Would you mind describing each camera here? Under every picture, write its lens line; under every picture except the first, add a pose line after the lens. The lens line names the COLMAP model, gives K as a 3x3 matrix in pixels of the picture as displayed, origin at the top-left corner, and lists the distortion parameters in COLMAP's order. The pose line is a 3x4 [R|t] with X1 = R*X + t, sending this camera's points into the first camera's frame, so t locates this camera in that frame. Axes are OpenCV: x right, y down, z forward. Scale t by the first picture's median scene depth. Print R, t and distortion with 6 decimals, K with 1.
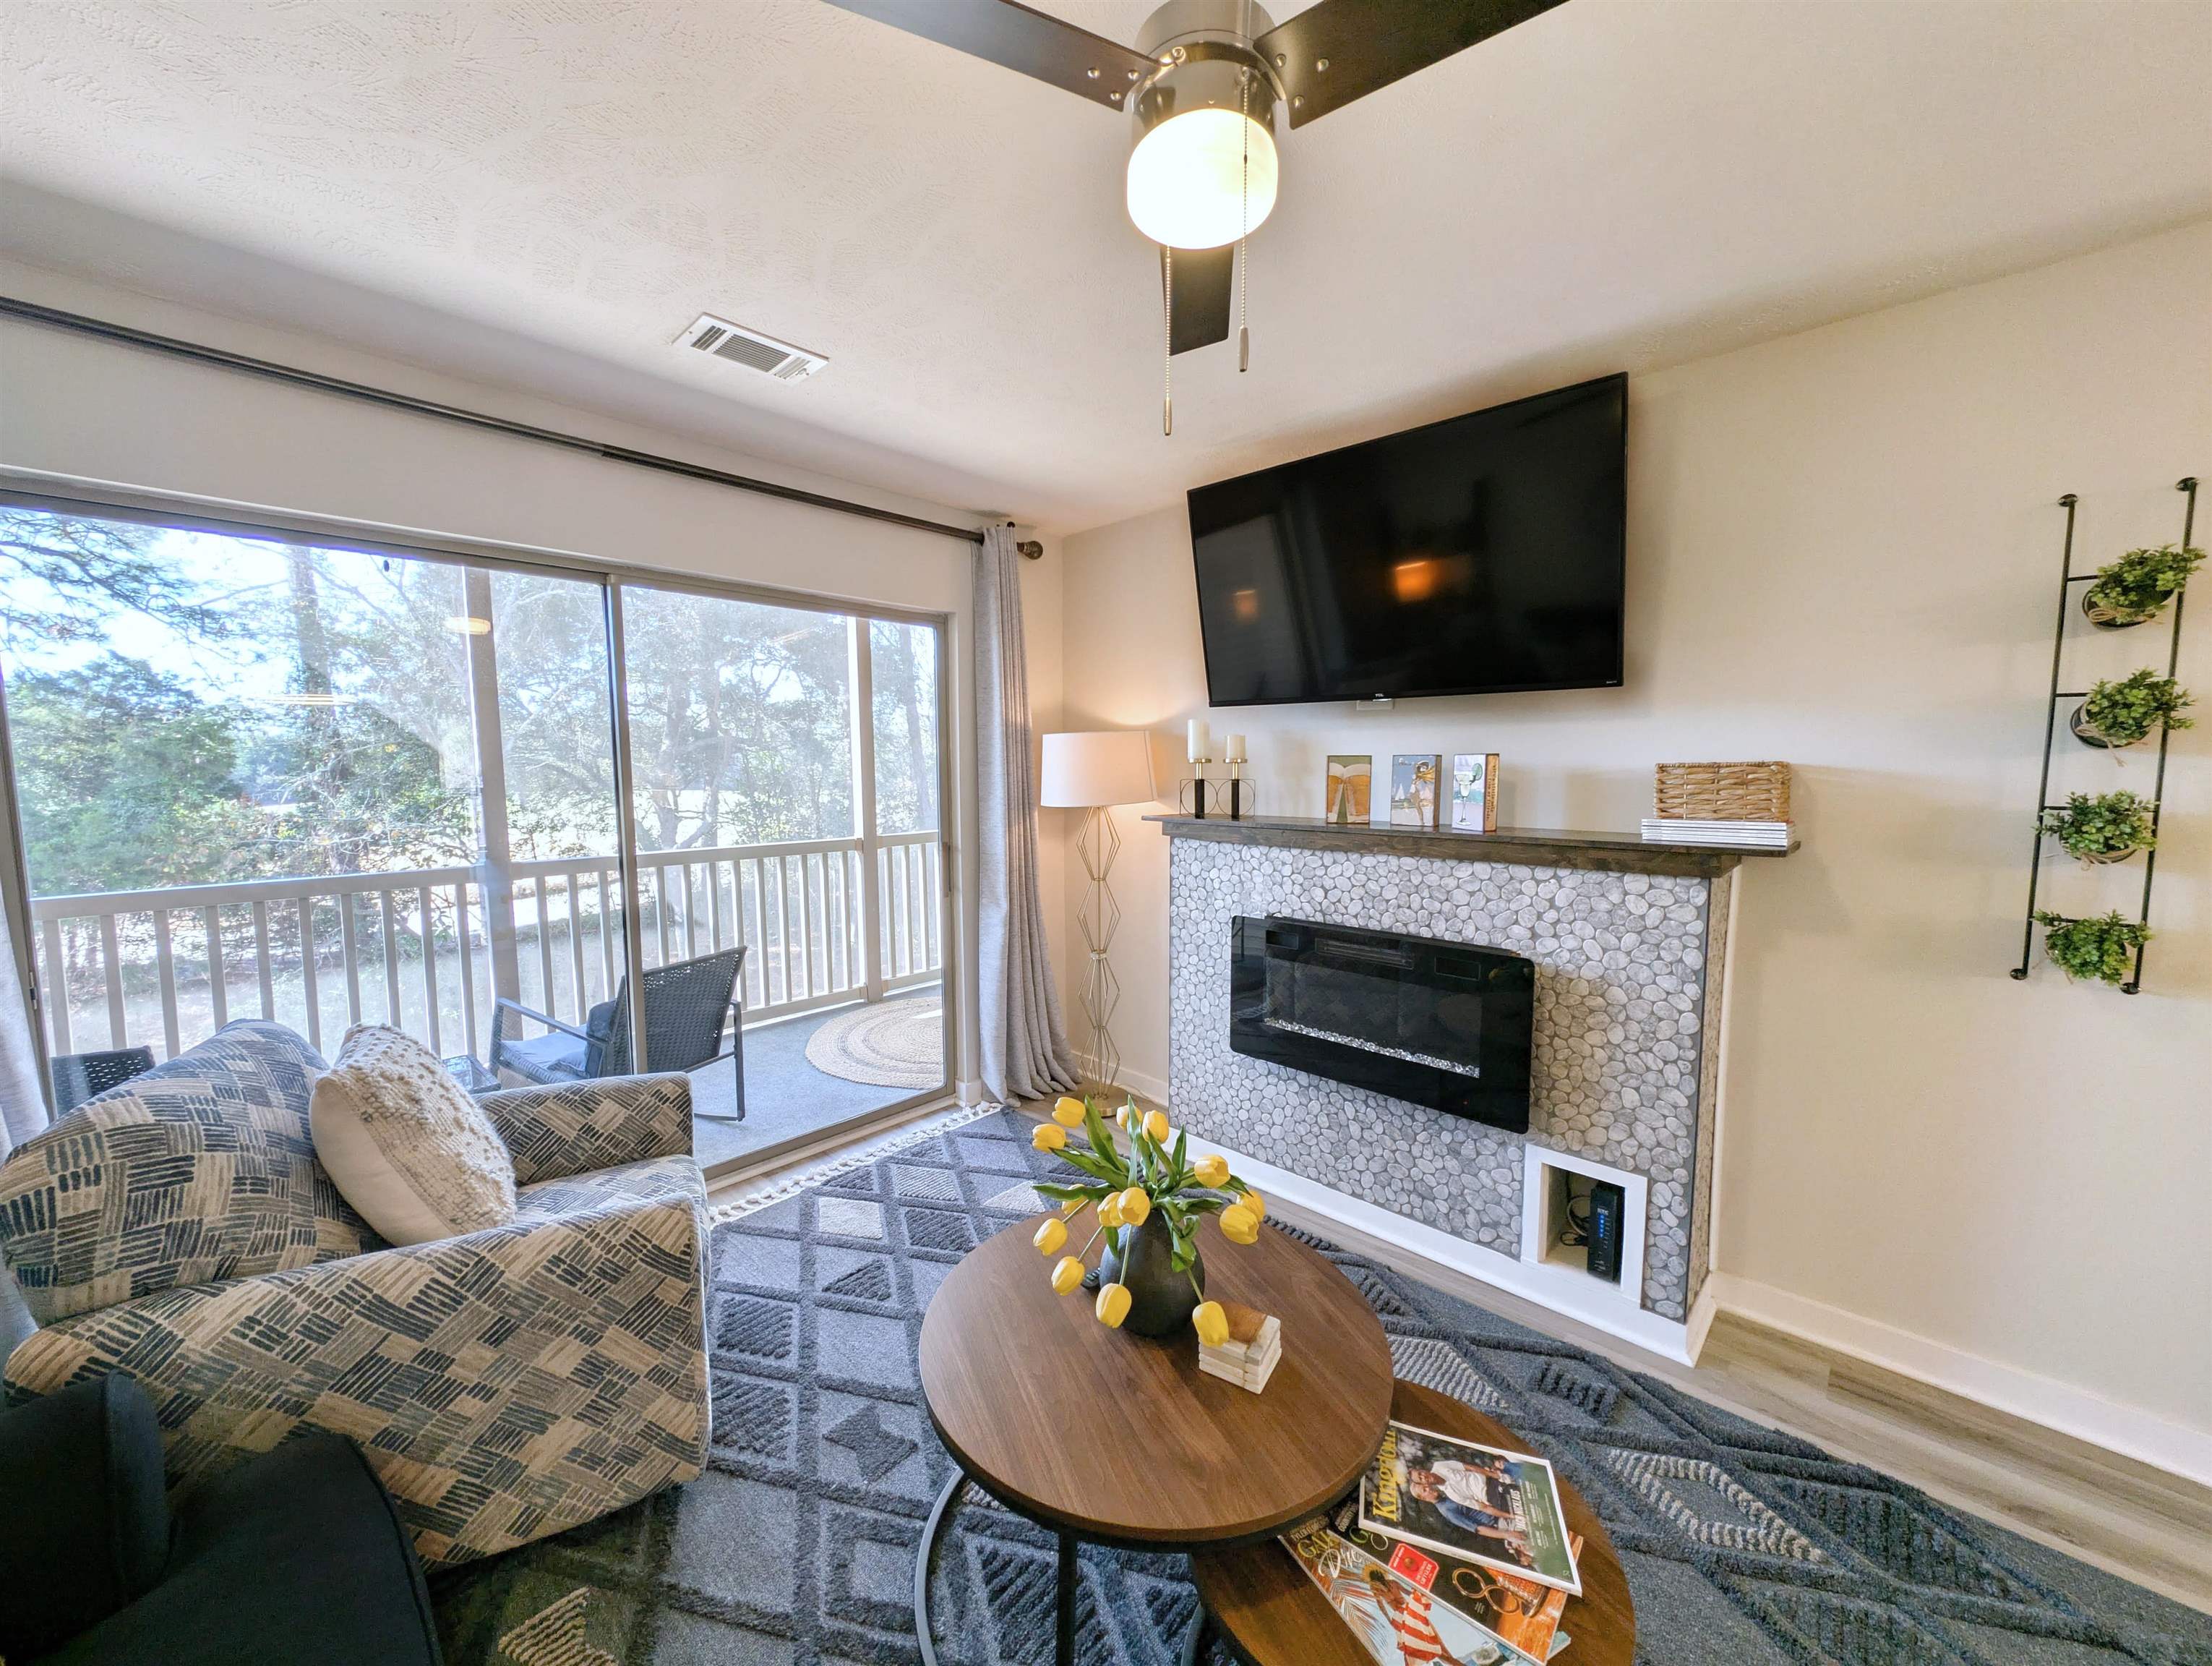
lens RADIAL K [[831.1, 0, 1092.8], [0, 831.1, 840.3], [0, 0, 1]] dist [0.018394, -0.009969]
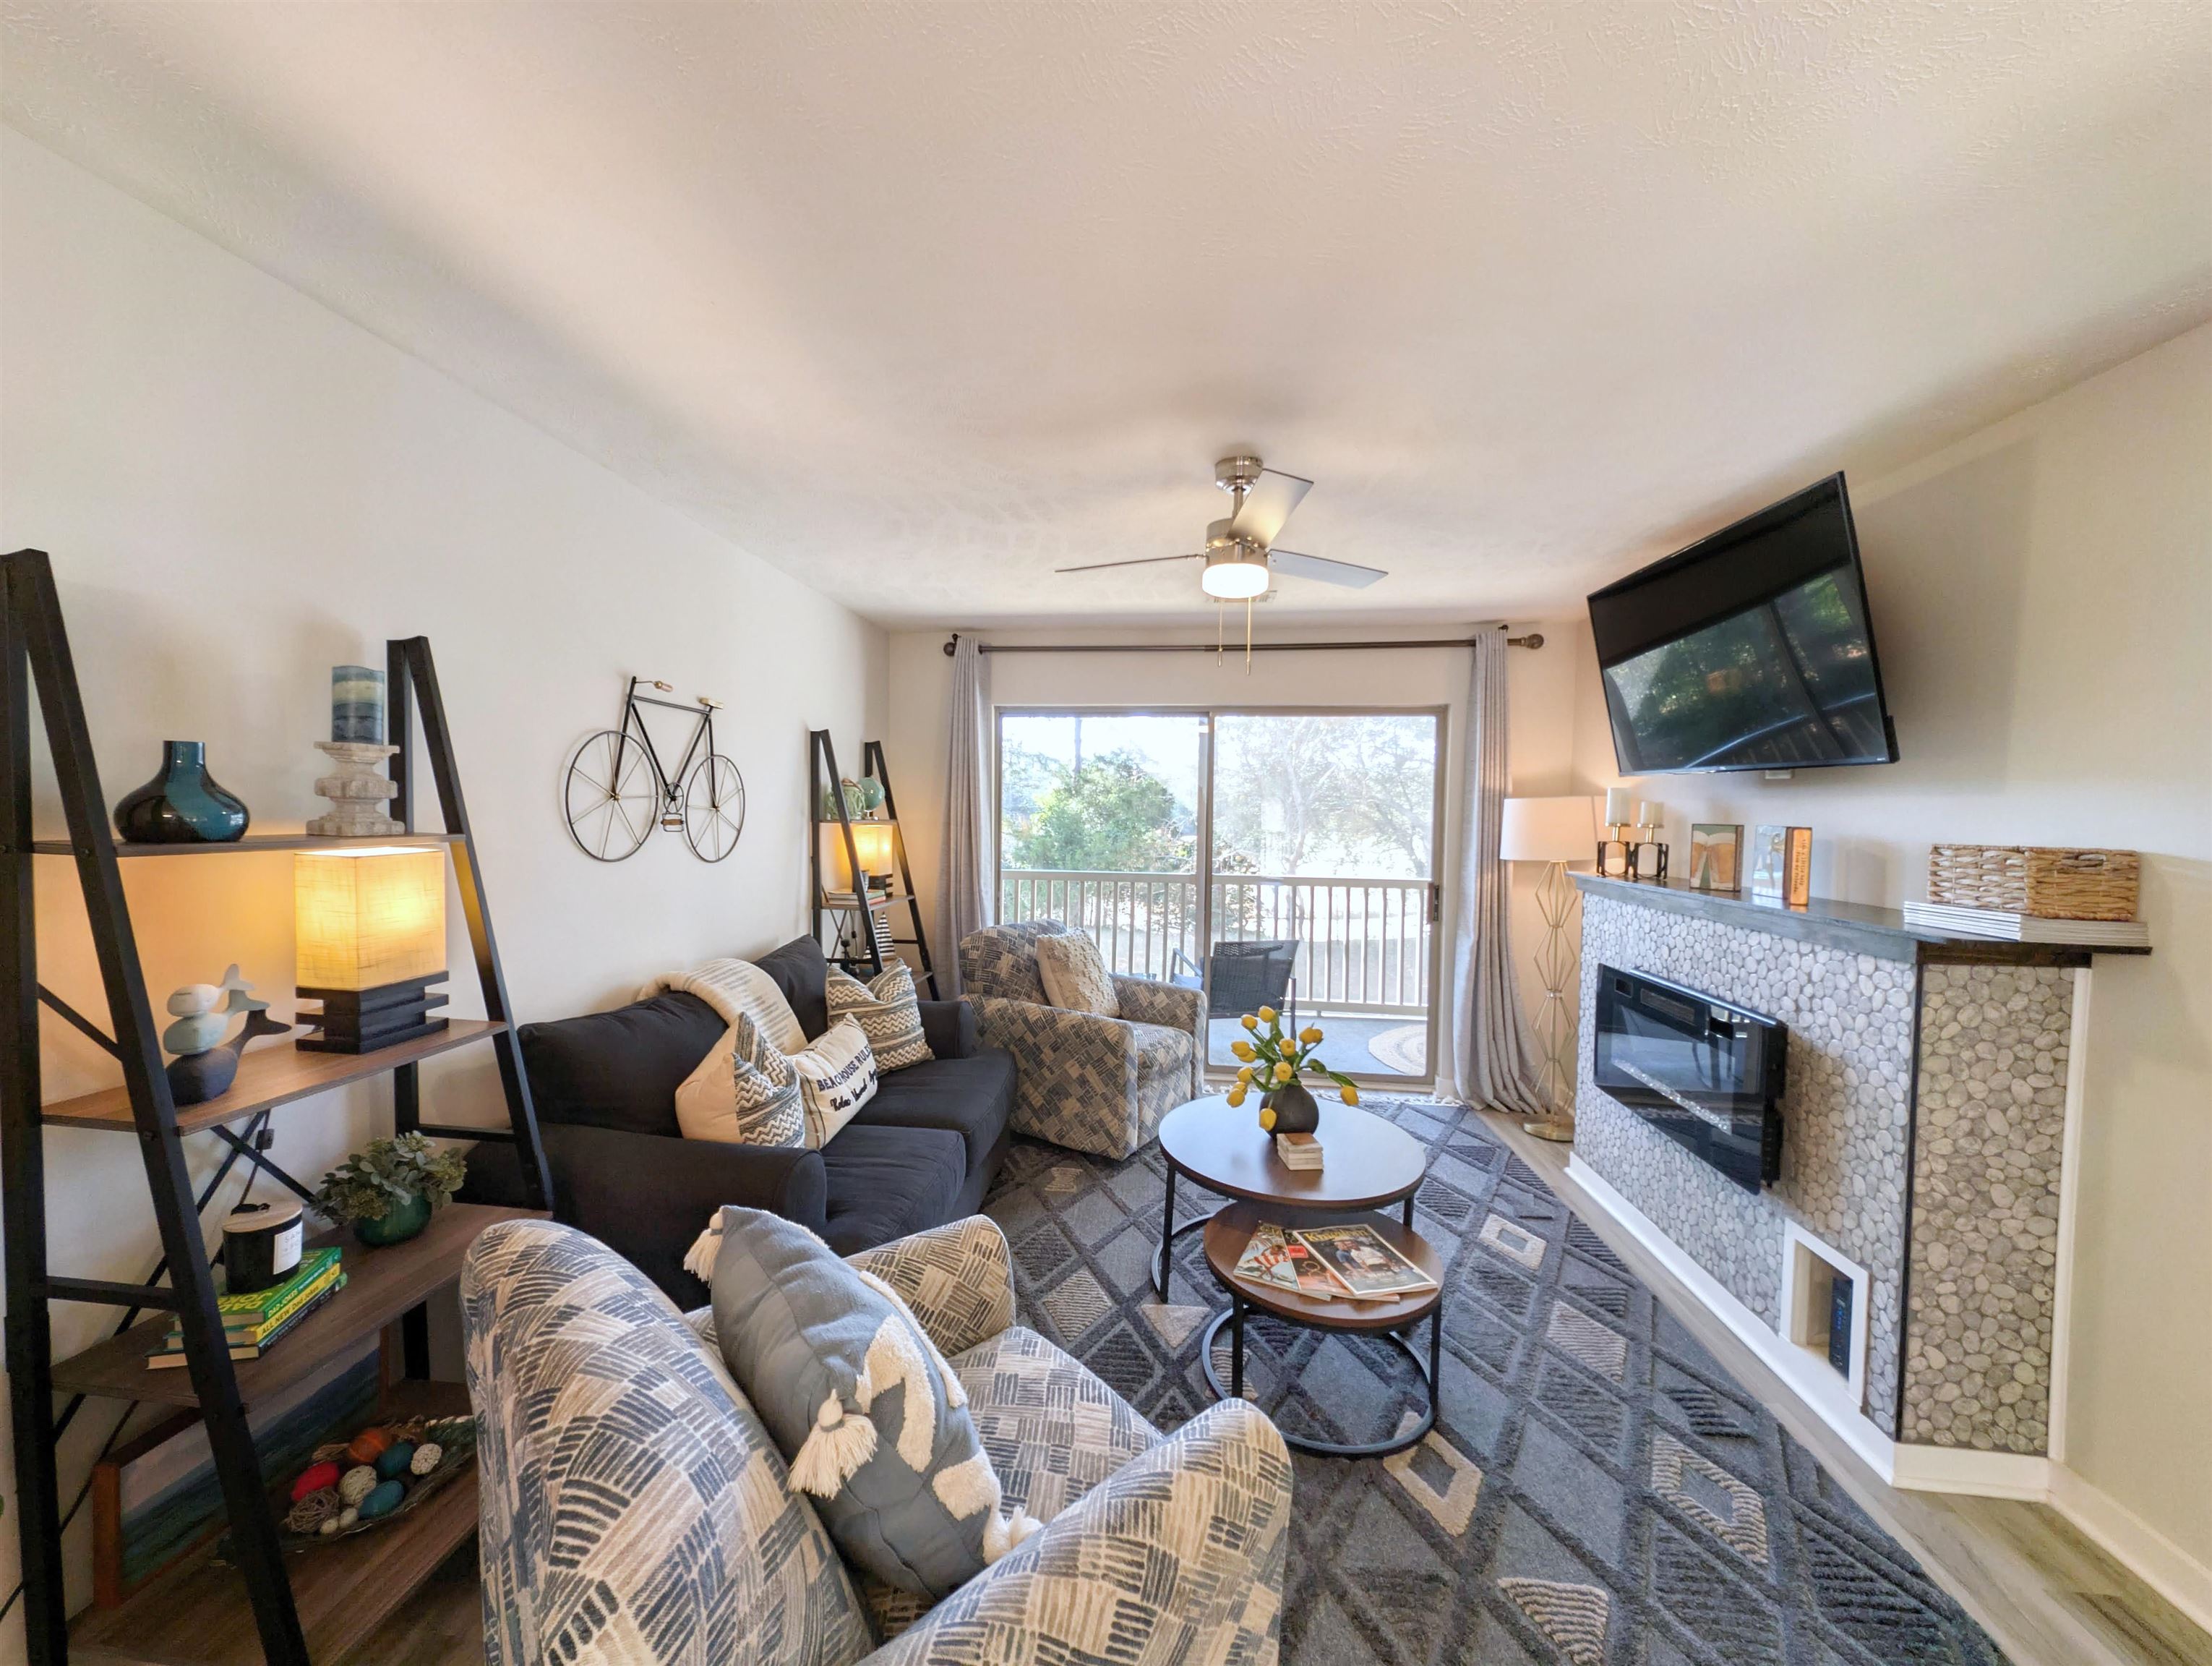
lens RADIAL K [[831.1, 0, 1092.8], [0, 831.1, 840.3], [0, 0, 1]] dist [0.018394, -0.009969]
pose [[0.607500, 0.046119, -0.792979, 0.775920], [-0.090109, 0.995870, -0.011113, -0.000099], [0.789192, 0.078206, 0.609147, -0.294641]]
